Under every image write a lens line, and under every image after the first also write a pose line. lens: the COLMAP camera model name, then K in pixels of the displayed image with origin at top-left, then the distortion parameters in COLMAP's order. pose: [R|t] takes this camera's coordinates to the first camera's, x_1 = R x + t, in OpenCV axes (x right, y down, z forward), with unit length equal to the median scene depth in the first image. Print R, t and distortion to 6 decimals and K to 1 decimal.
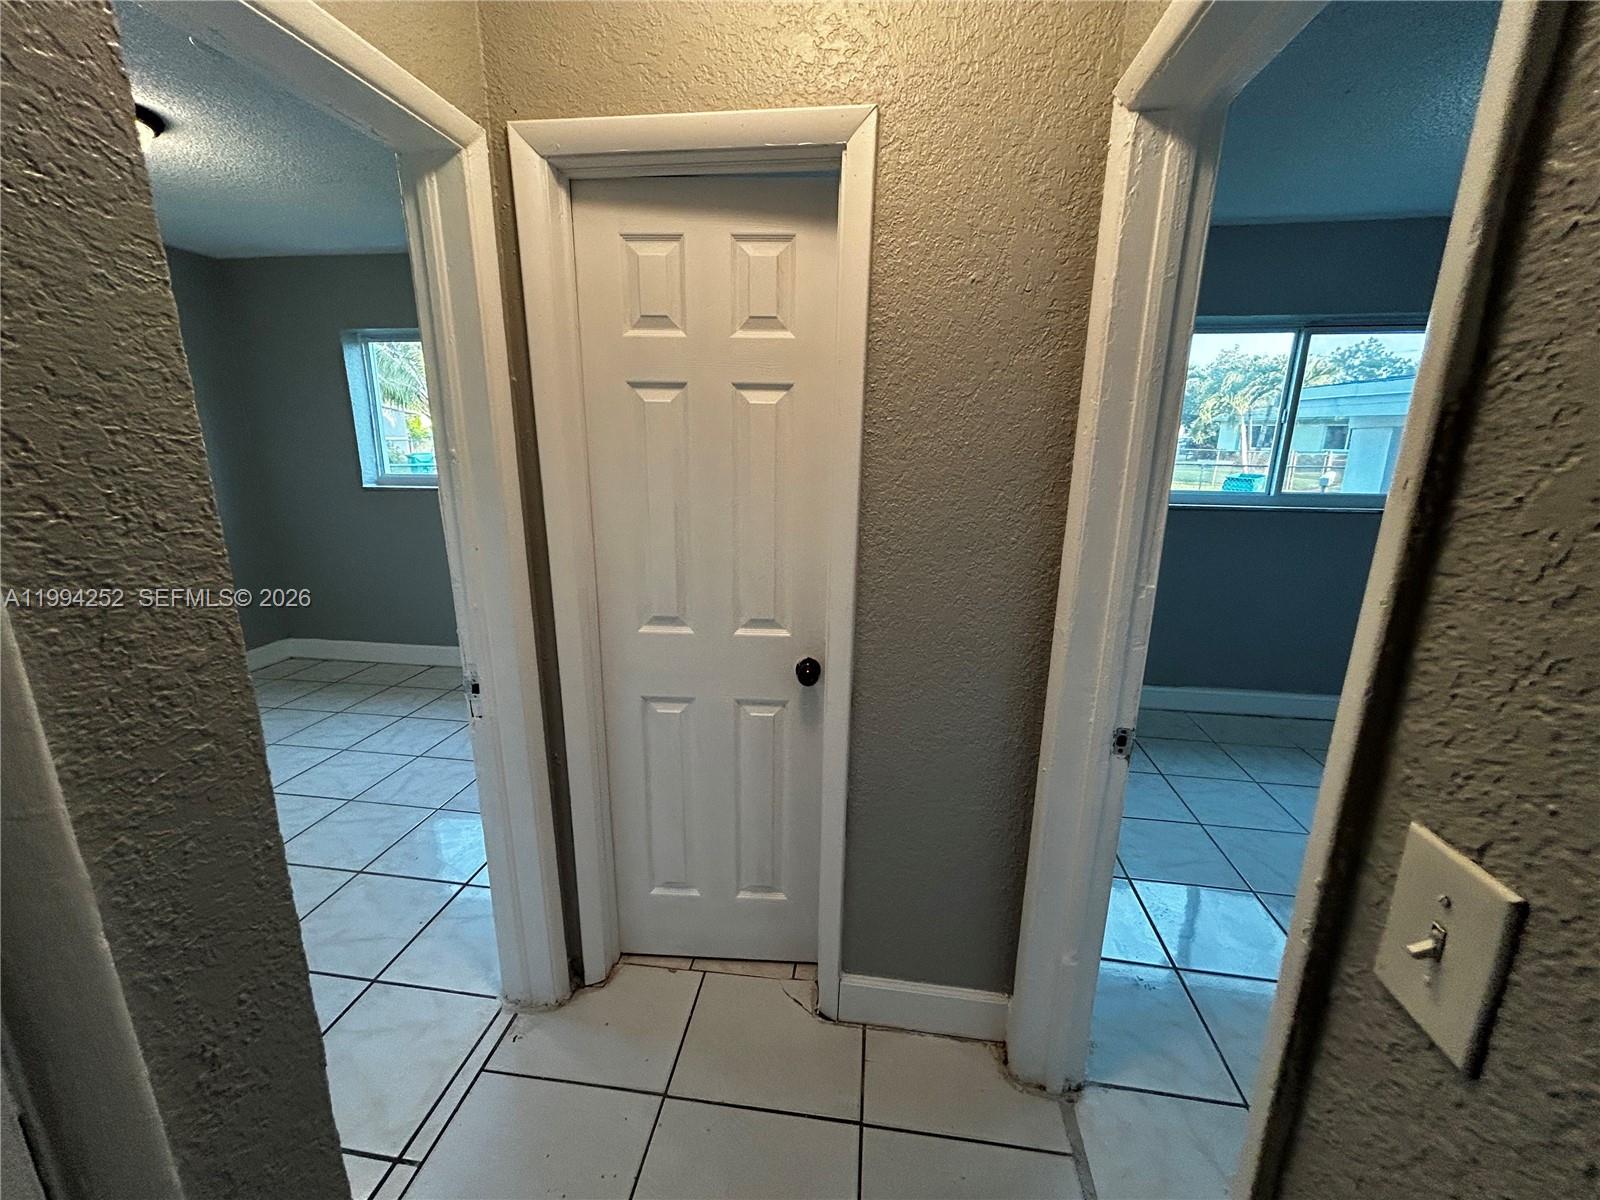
lens RADIAL K [[650.0, 0, 792.2], [0, 650.0, 577.4], [0, 0, 1]] dist [-0.001133, 0.000849]
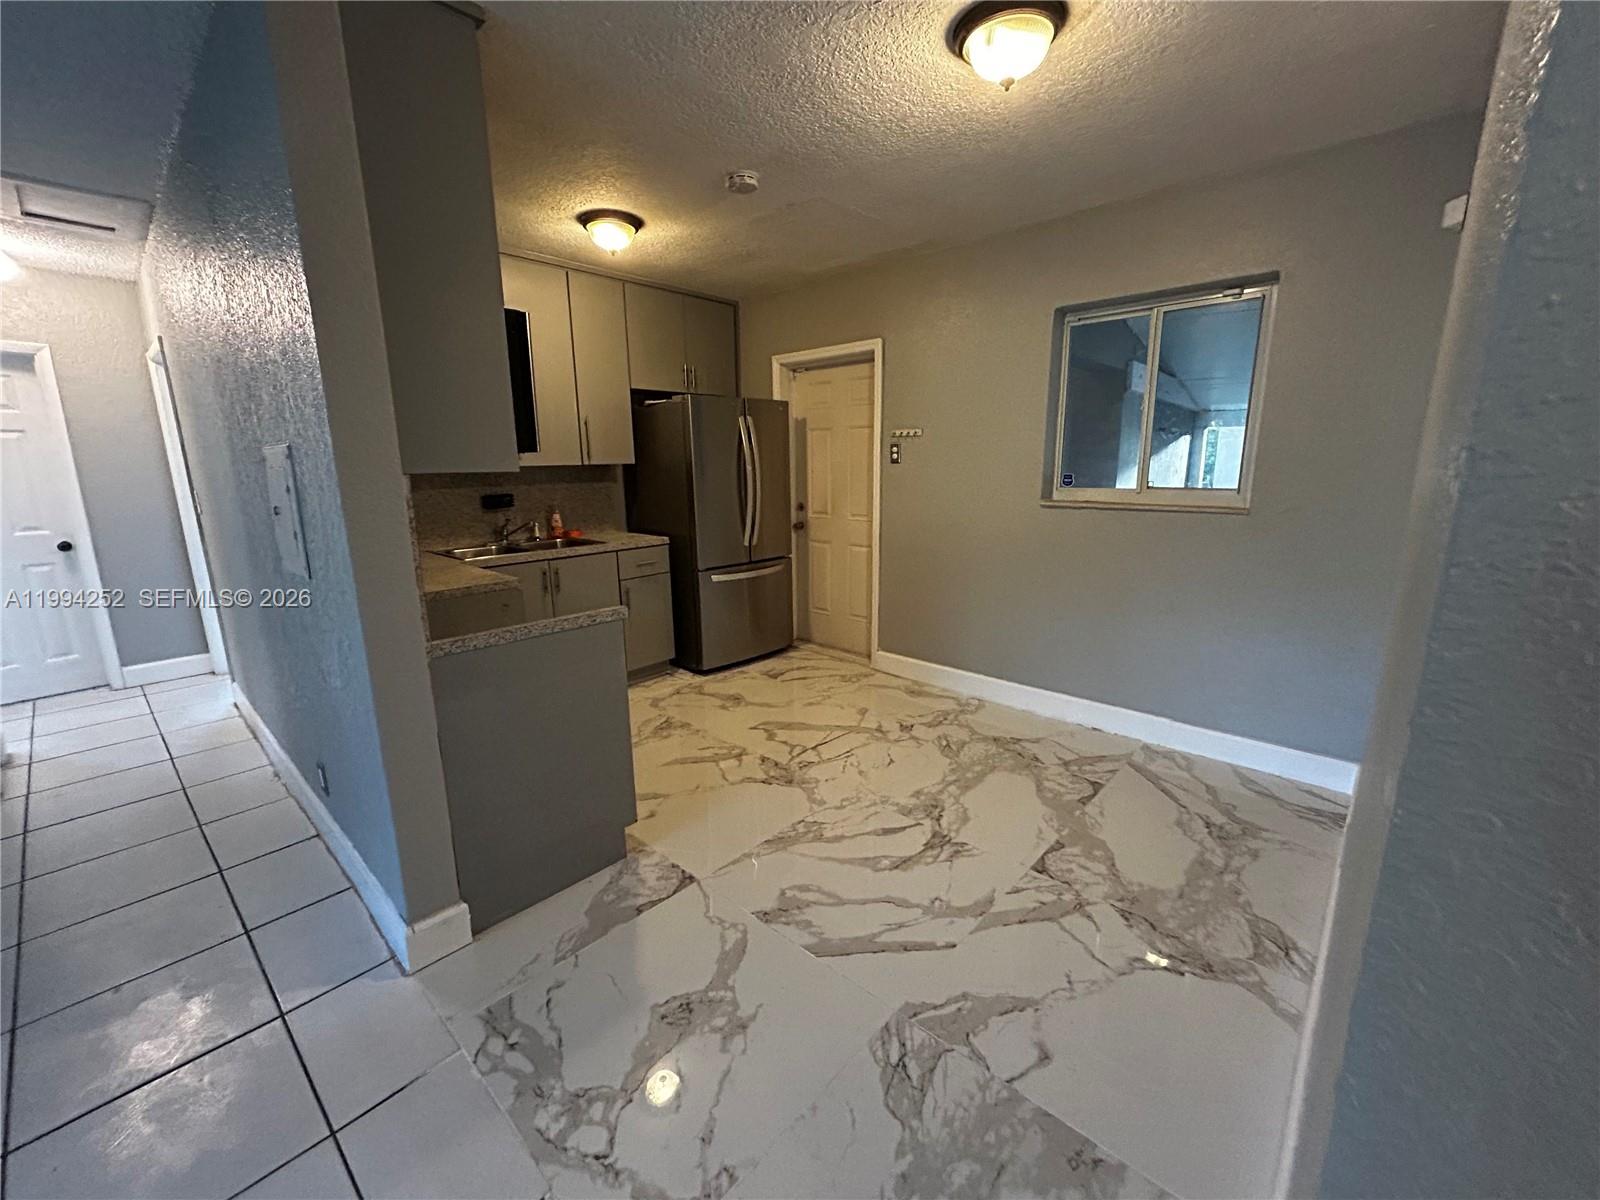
lens RADIAL K [[650.0, 0, 798.9], [0, 650.0, 598.4], [0, 0, 1]] dist [-0.001133, 0.000849]
pose [[0.553405, -0.185815, 0.811921, -0.449589], [0.211104, 0.974259, 0.079079, 0.691629], [-0.805716, 0.127637, 0.578387, -2.506873]]
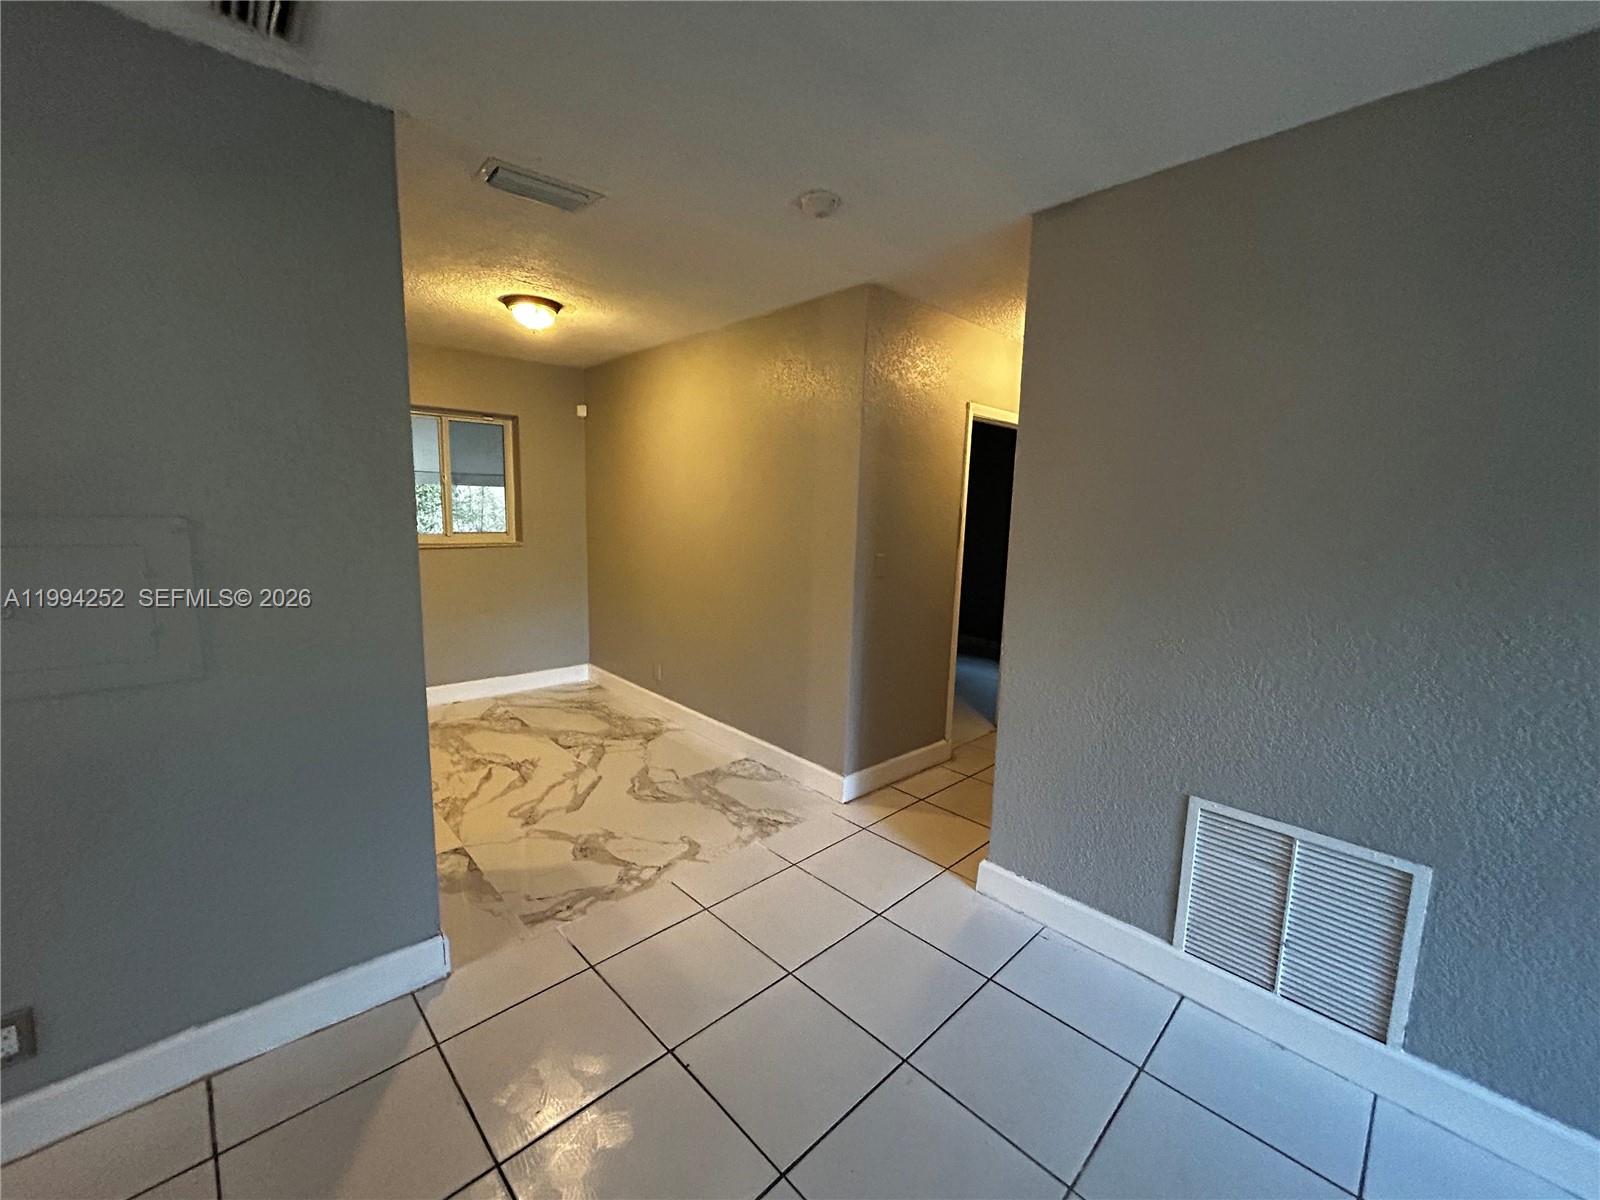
lens RADIAL K [[650.0, 0, 792.3], [0, 650.0, 593.2], [0, 0, 1]] dist [-0.001133, 0.000849]
pose [[-0.779682, -0.110709, 0.616312, -1.196488], [0.120666, 0.939235, 0.321368, 0.271972], [-0.614440, 0.324933, -0.718945, -1.113351]]
